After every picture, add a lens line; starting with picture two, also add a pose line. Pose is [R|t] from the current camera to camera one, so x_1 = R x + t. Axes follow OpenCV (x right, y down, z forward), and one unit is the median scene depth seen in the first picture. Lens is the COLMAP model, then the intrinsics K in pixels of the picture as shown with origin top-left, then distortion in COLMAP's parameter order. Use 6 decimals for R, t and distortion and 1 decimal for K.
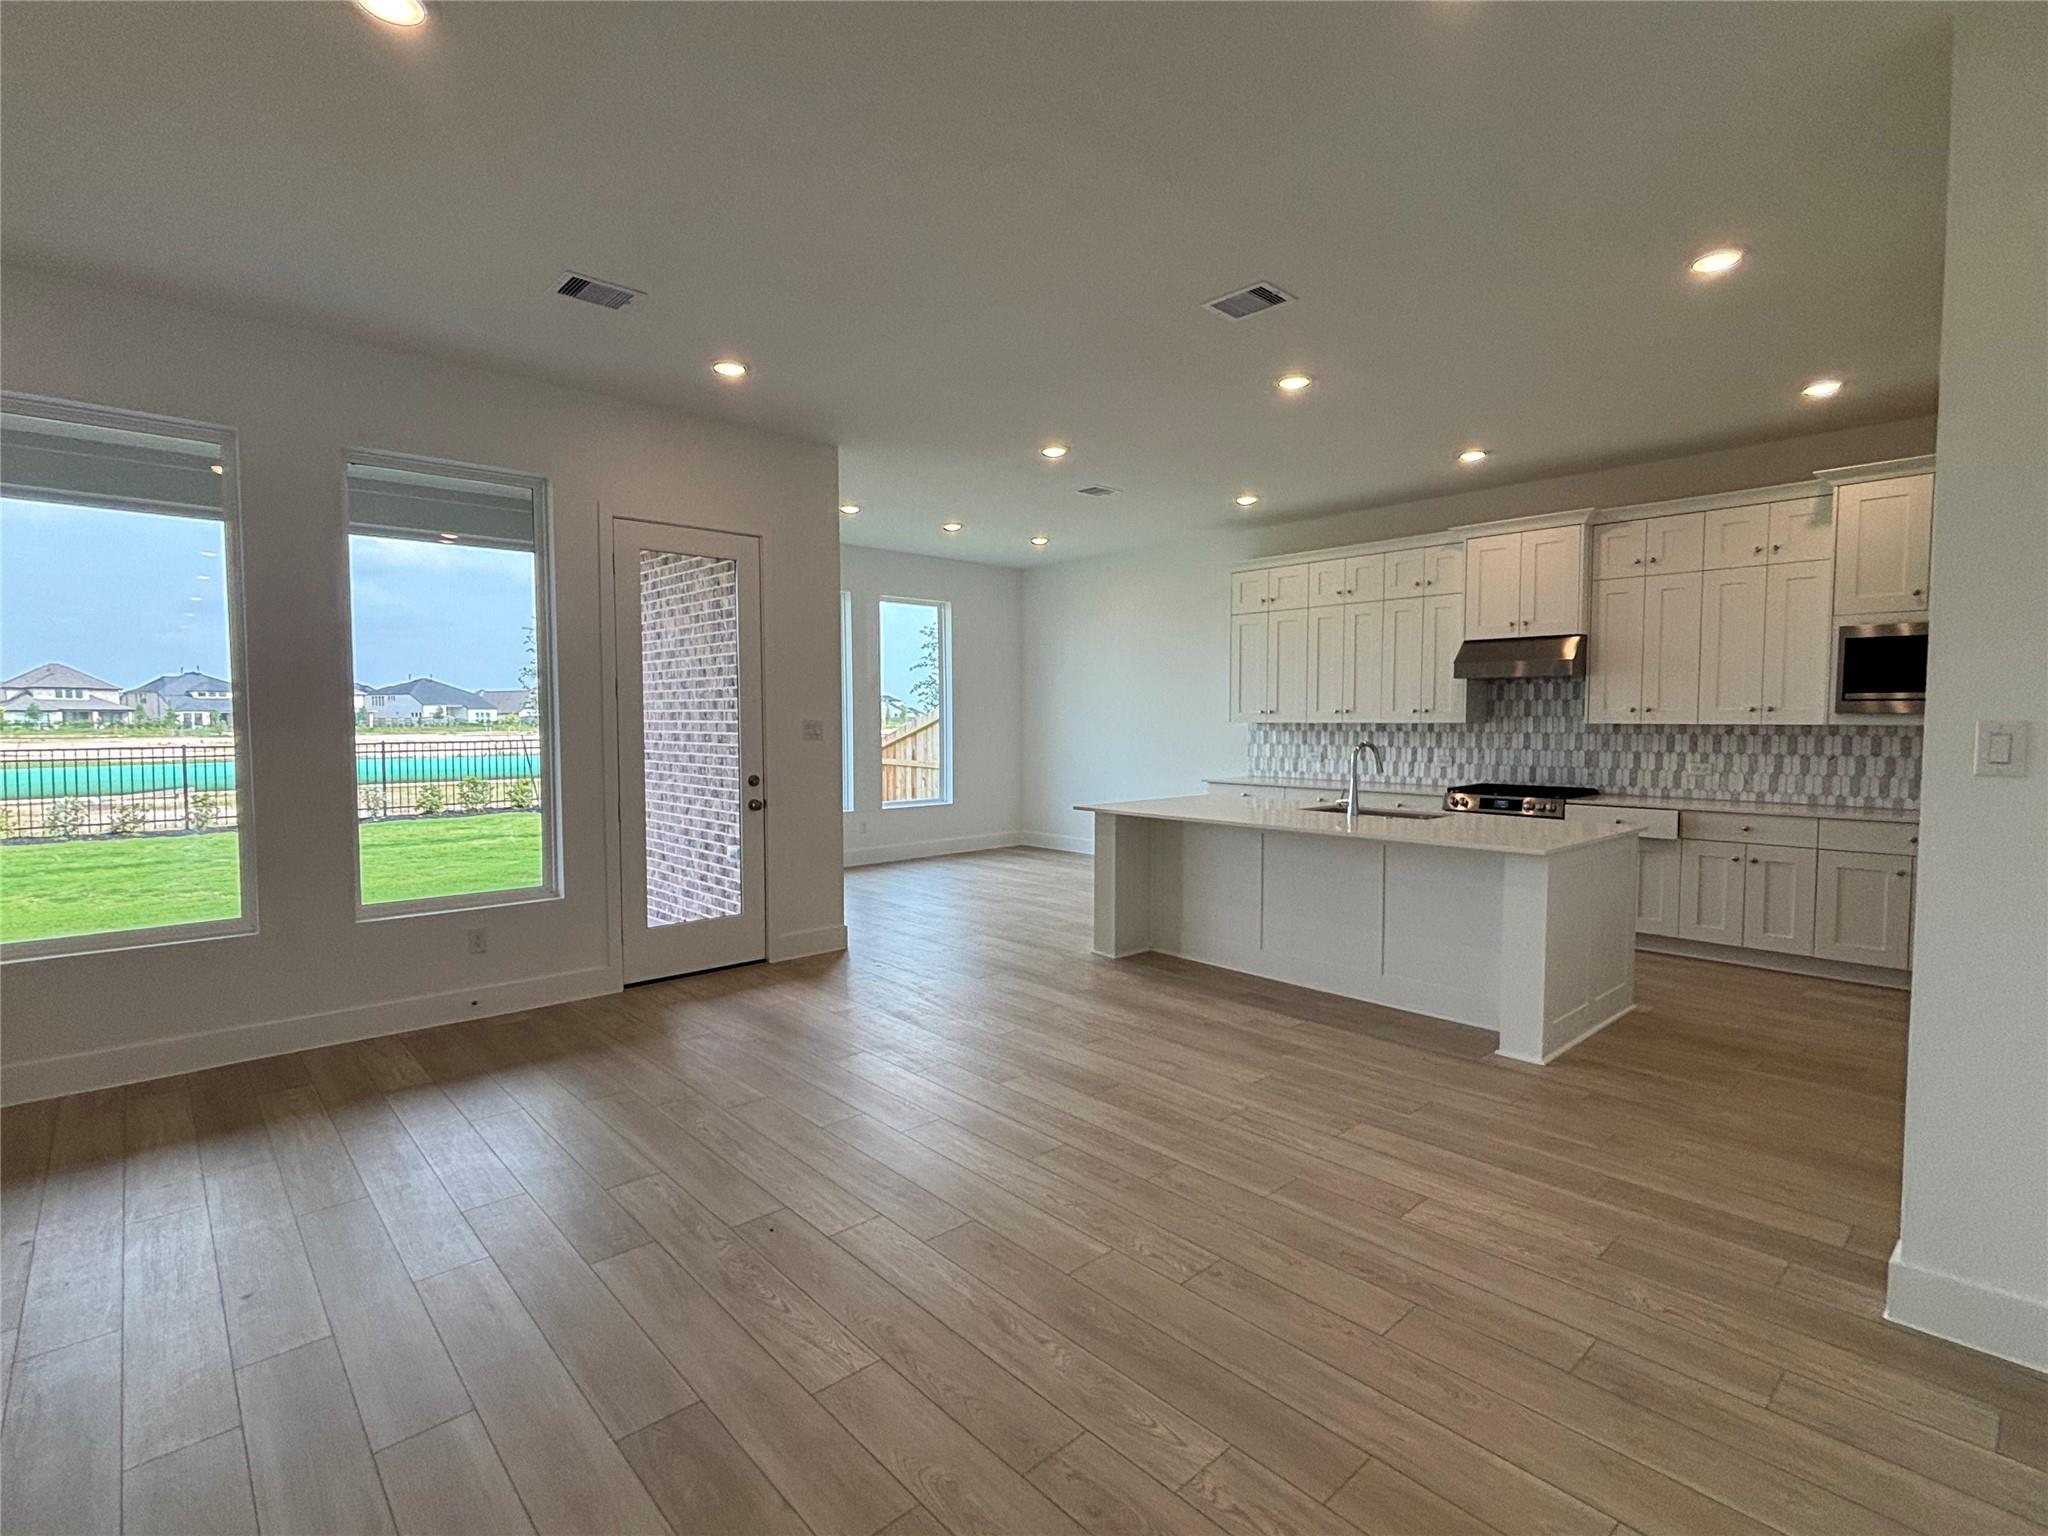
lens RADIAL K [[983.2, 0, 1024.2], [0, 983.2, 772.2], [0, 0, 1]] dist [0.006315, 0.000296]
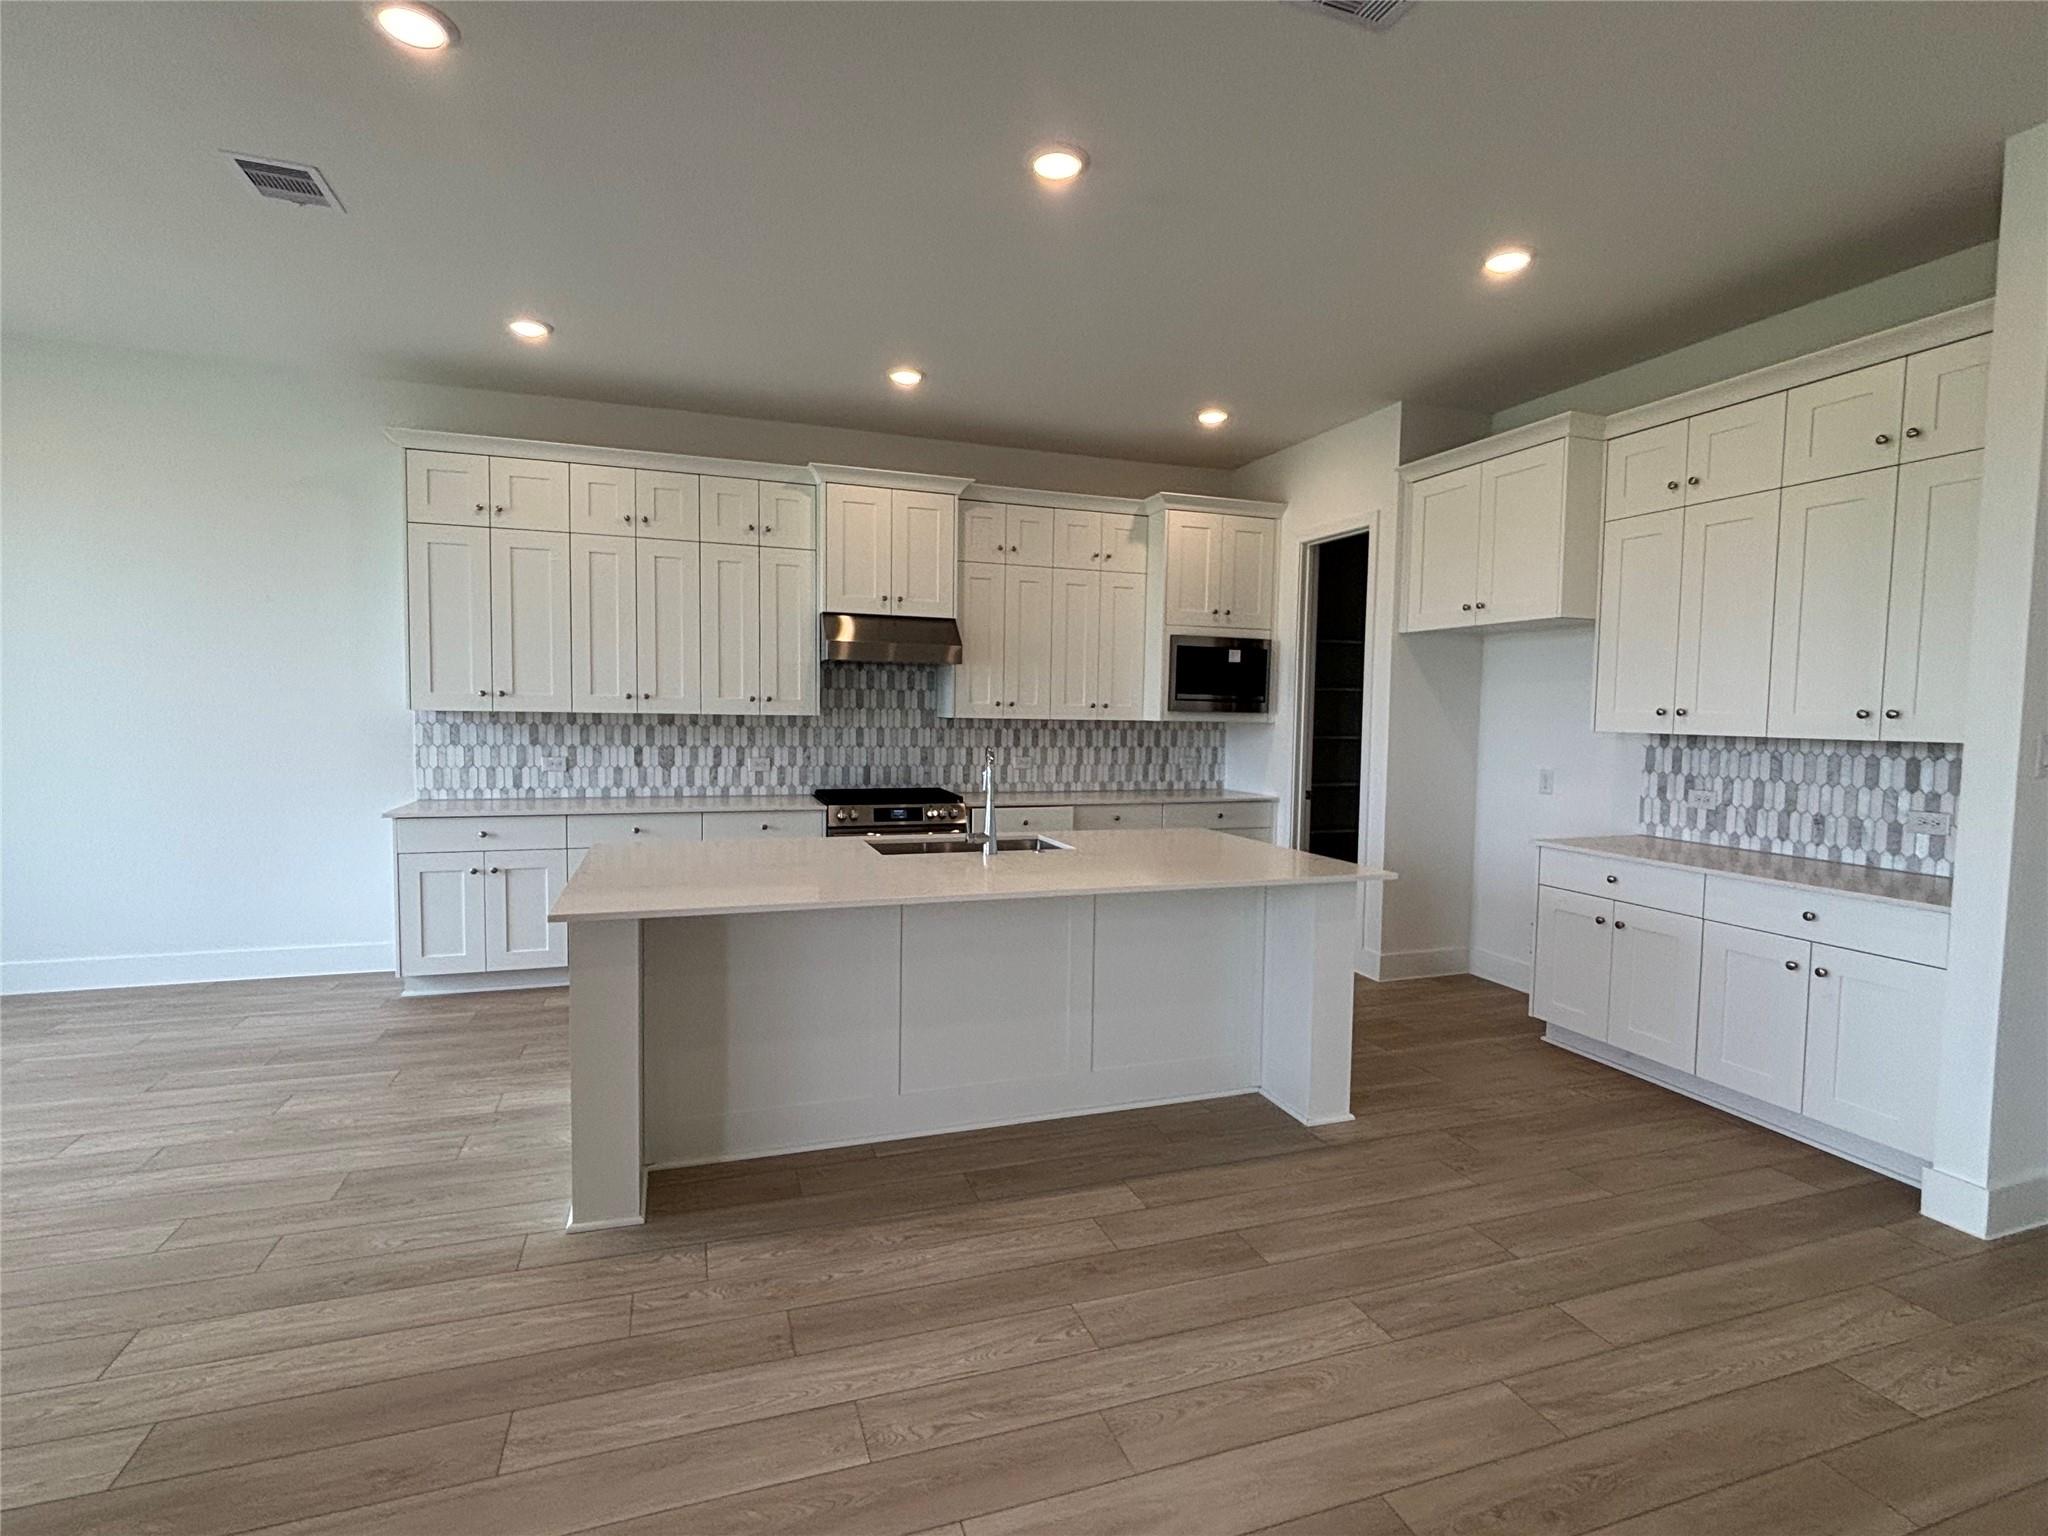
lens RADIAL K [[983.2, 0, 1023.6], [0, 983.2, 758.4], [0, 0, 1]] dist [0.006315, 0.000296]
pose [[0.390850, -0.036303, 0.919738, -0.241963], [0.035461, 0.999074, 0.024365, -0.032384], [-0.919771, 0.023091, 0.391776, 0.605489]]
